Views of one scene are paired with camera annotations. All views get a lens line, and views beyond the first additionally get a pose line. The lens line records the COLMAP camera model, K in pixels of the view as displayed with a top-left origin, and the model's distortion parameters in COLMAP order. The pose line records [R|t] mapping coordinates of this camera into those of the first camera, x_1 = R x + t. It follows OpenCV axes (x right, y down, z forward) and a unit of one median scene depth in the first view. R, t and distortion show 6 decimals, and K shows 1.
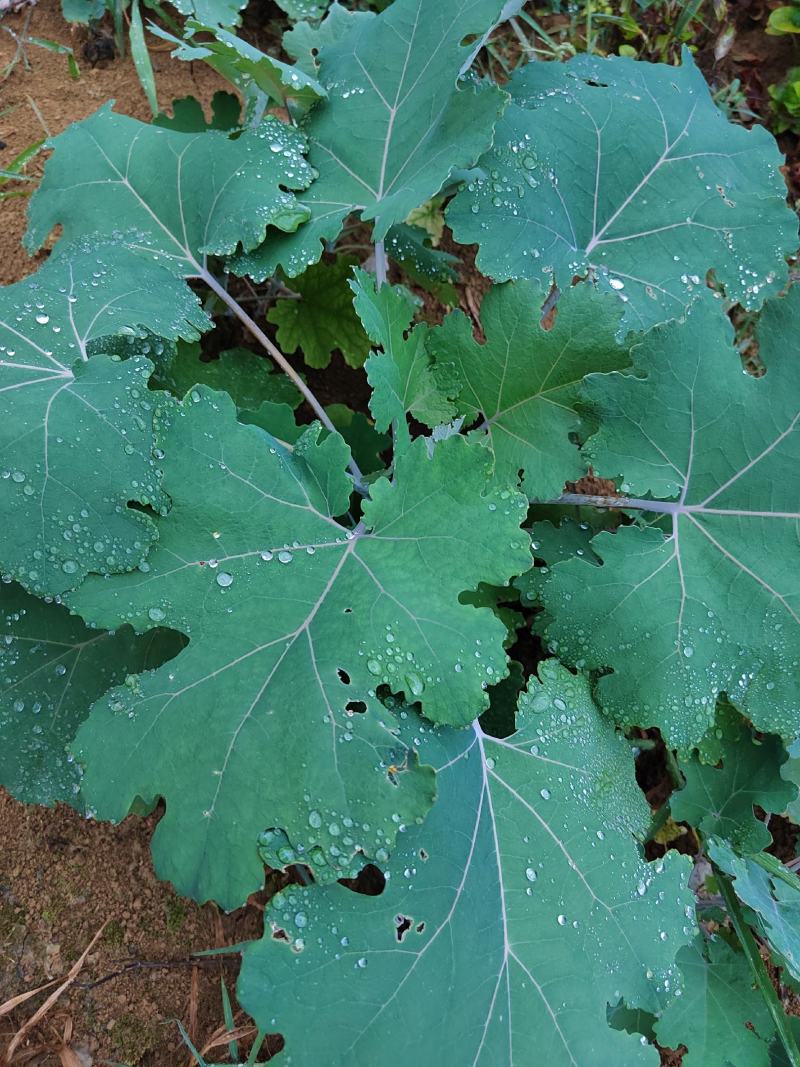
lens RADIAL K [[702.3, 0, 400.0], [0, 702.3, 533.5], [0, 0, 1]] dist [0.024822, -0.046236]
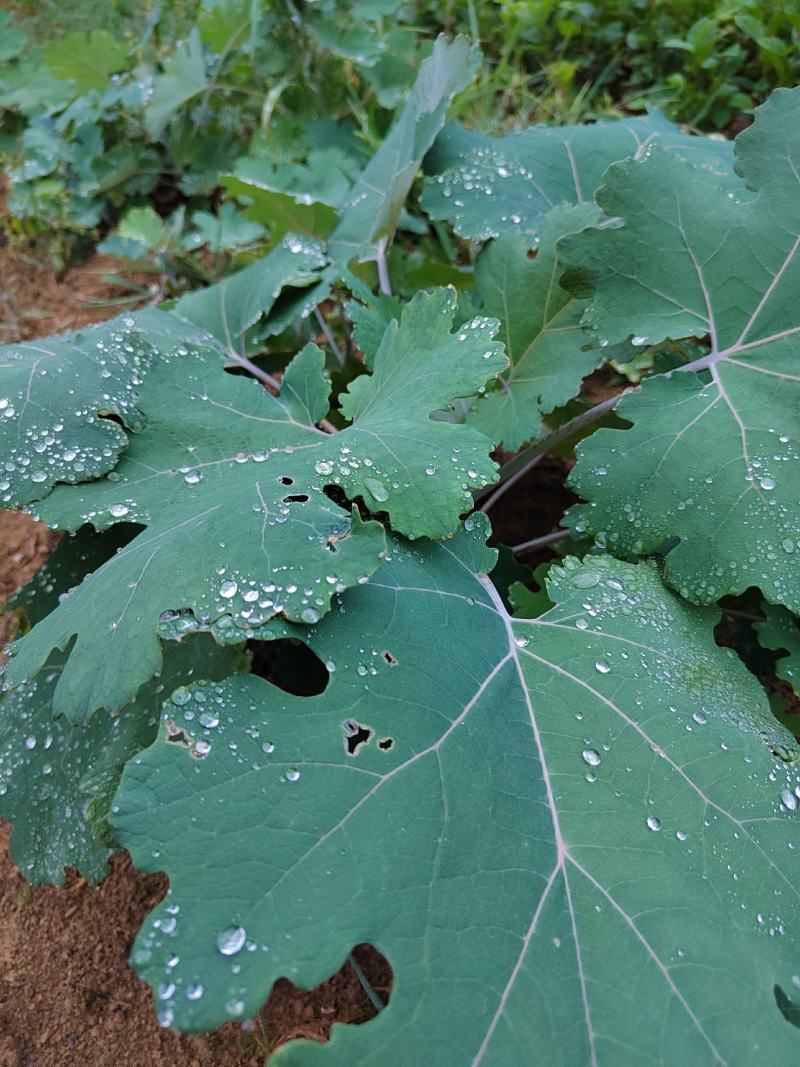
lens RADIAL K [[715.2, 0, 400.0], [0, 715.2, 533.5], [0, 0, 1]] dist [0.003232, -0.013219]
pose [[0.965576, -0.185859, -0.181988, 0.167803], [0.098545, 0.908846, -0.405324, 0.531667], [0.240733, 0.373437, 0.895875, 0.244893]]
